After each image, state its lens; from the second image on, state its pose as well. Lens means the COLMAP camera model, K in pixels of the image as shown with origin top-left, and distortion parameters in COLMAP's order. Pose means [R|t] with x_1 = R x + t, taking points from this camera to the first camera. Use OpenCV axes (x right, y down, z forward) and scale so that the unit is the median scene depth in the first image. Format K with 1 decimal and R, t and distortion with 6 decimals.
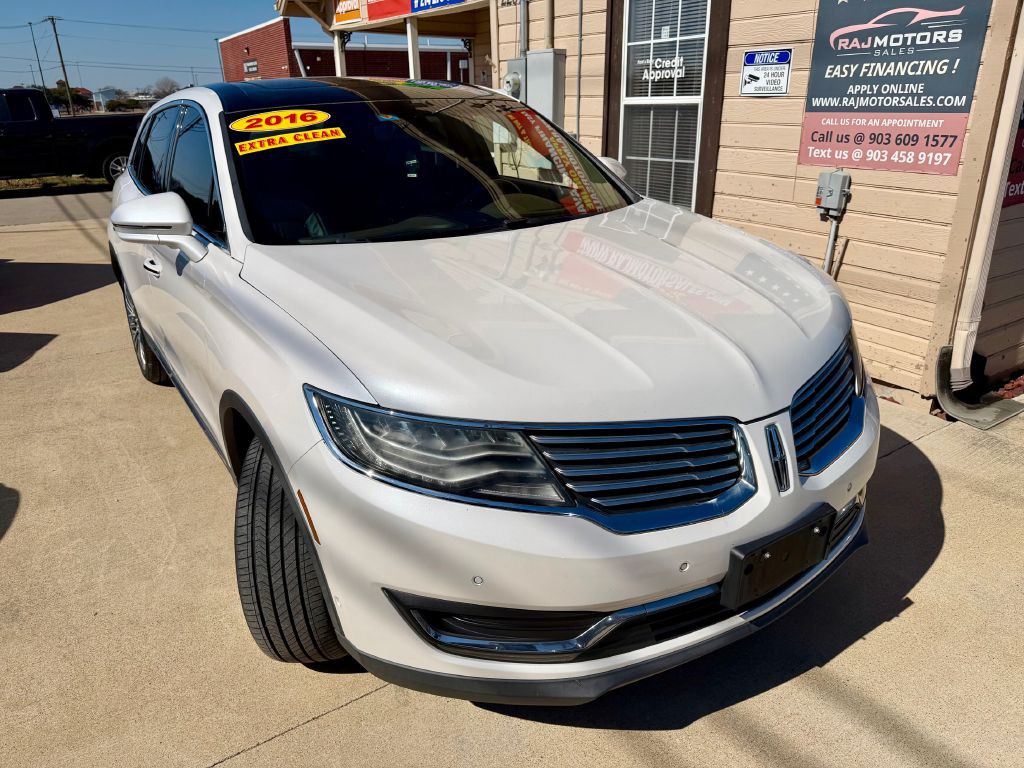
lens RADIAL K [[730.9, 0, 511.3], [0, 730.9, 393.2], [0, 0, 1]] dist [0.003674, -0.000724]
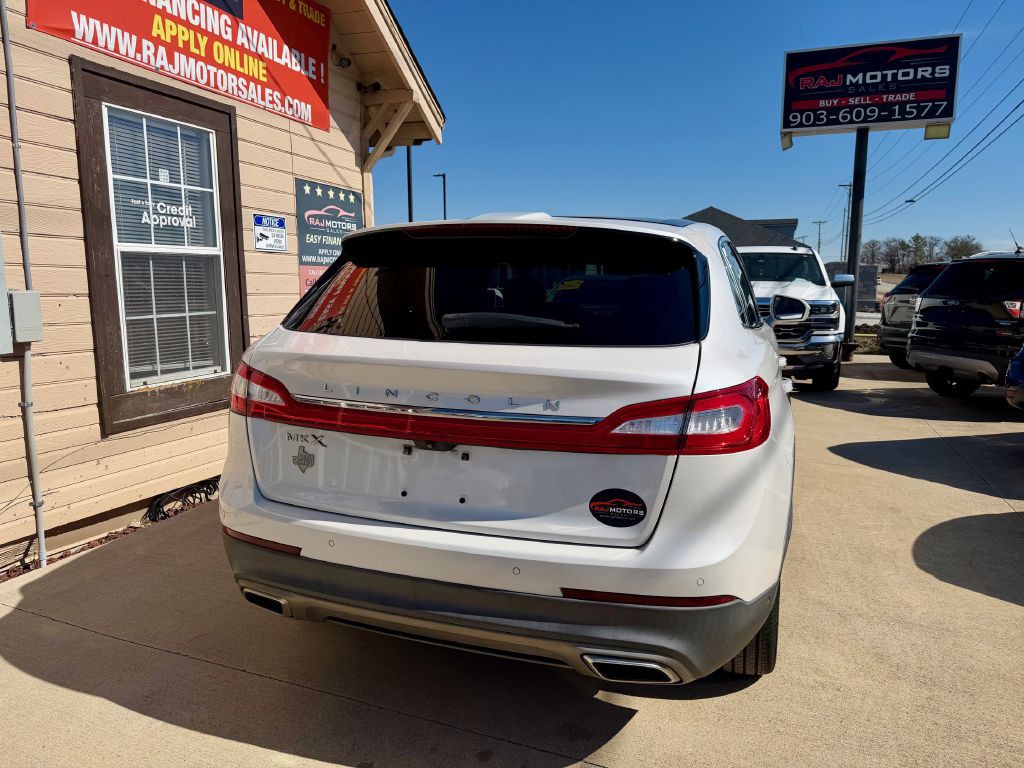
lens RADIAL K [[725.1, 0, 514.3], [0, 725.1, 388.9], [0, 0, 1]] dist [0.035766, -0.032905]
pose [[-0.614832, -0.108876, 0.781107, -0.882333], [0.297022, 0.885532, 0.357226, -0.533815], [-0.730588, 0.451640, -0.512115, 1.471822]]
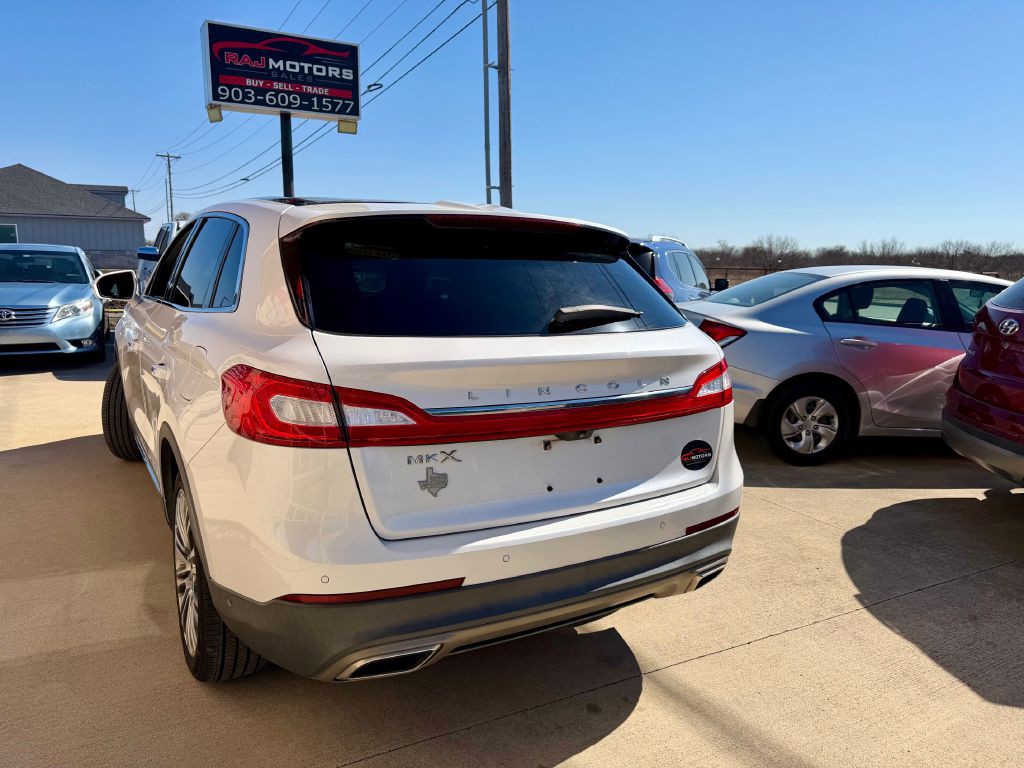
lens RADIAL K [[733.7, 0, 512.0], [0, 733.7, 384.0], [0, 0, 1]] dist [0.007657, -0.005049]
pose [[-0.999168, -0.011263, 0.039189, -0.449891], [0.010967, 0.851454, 0.524314, -0.640520], [-0.039273, 0.524308, -0.850623, 1.695979]]
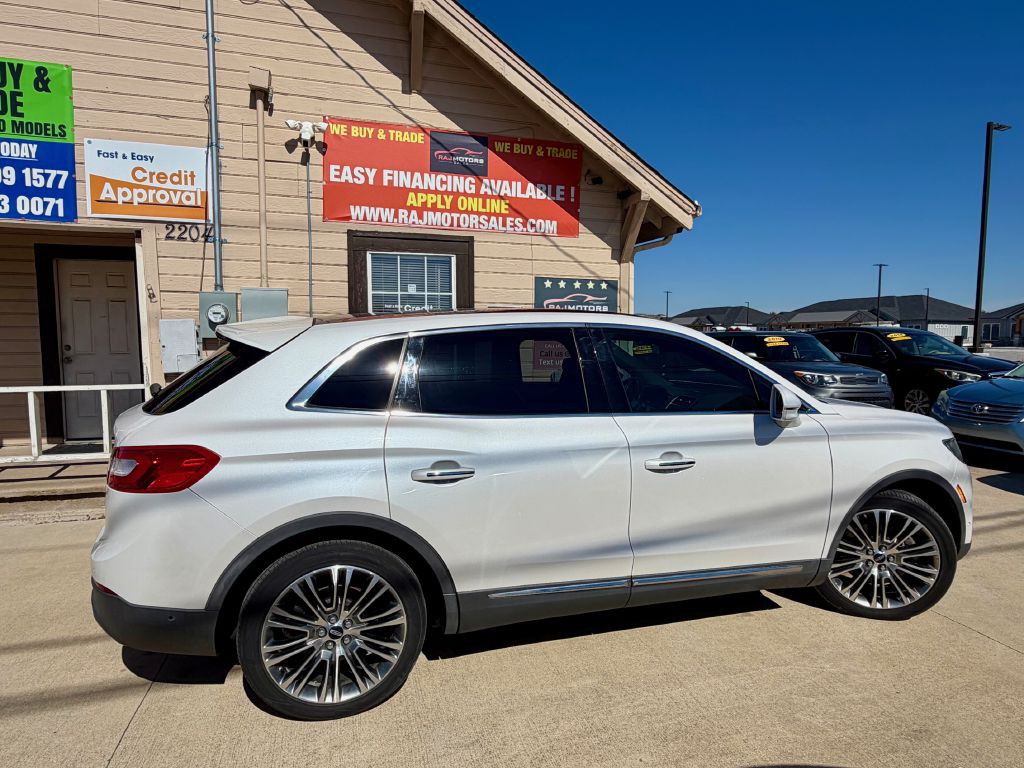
lens RADIAL K [[622.3, 0, 513.7], [0, 622.3, 389.9], [0, 0, 1]] dist [0.002731, 0.001050]
pose [[0.273019, -0.070850, 0.959396, -1.049206], [0.350219, 0.936170, -0.030529, -0.241222], [-0.895995, 0.344334, 0.280405, 0.653676]]
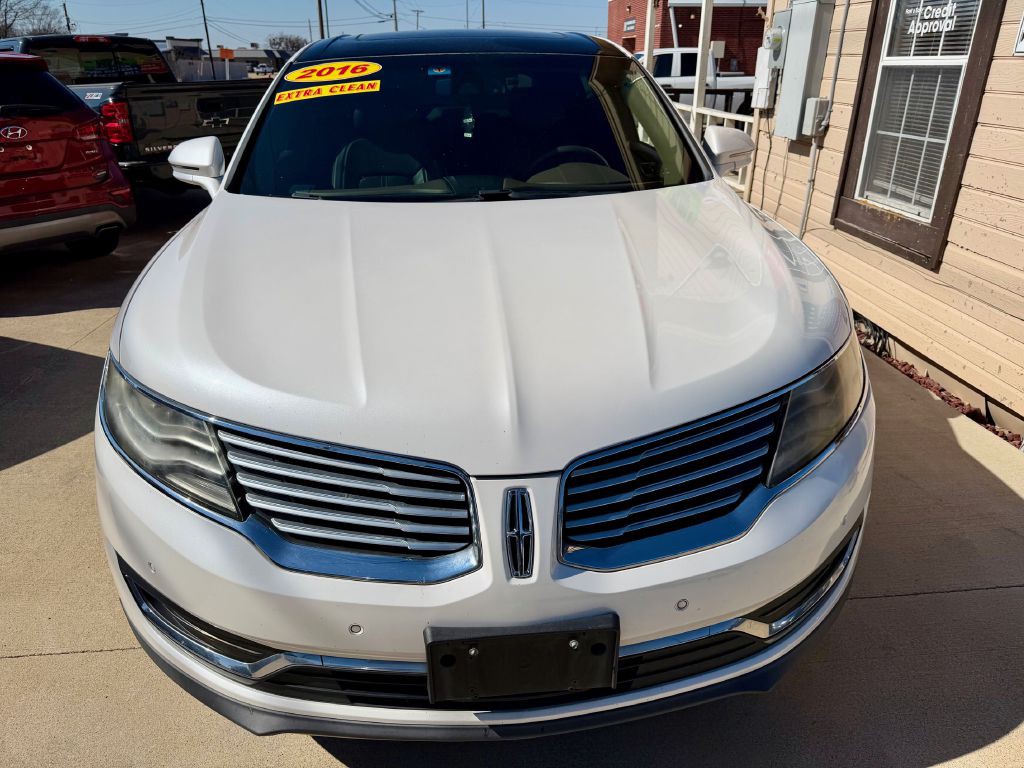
lens RADIAL K [[733.7, 0, 512.0], [0, 733.7, 384.0], [0, 0, 1]] dist [0.007657, -0.005049]
pose [[0.882661, 0.201552, -0.424601, 0.266101], [-0.187041, 0.979401, 0.076086, -0.048560], [0.431190, 0.012260, 0.902178, 0.128912]]
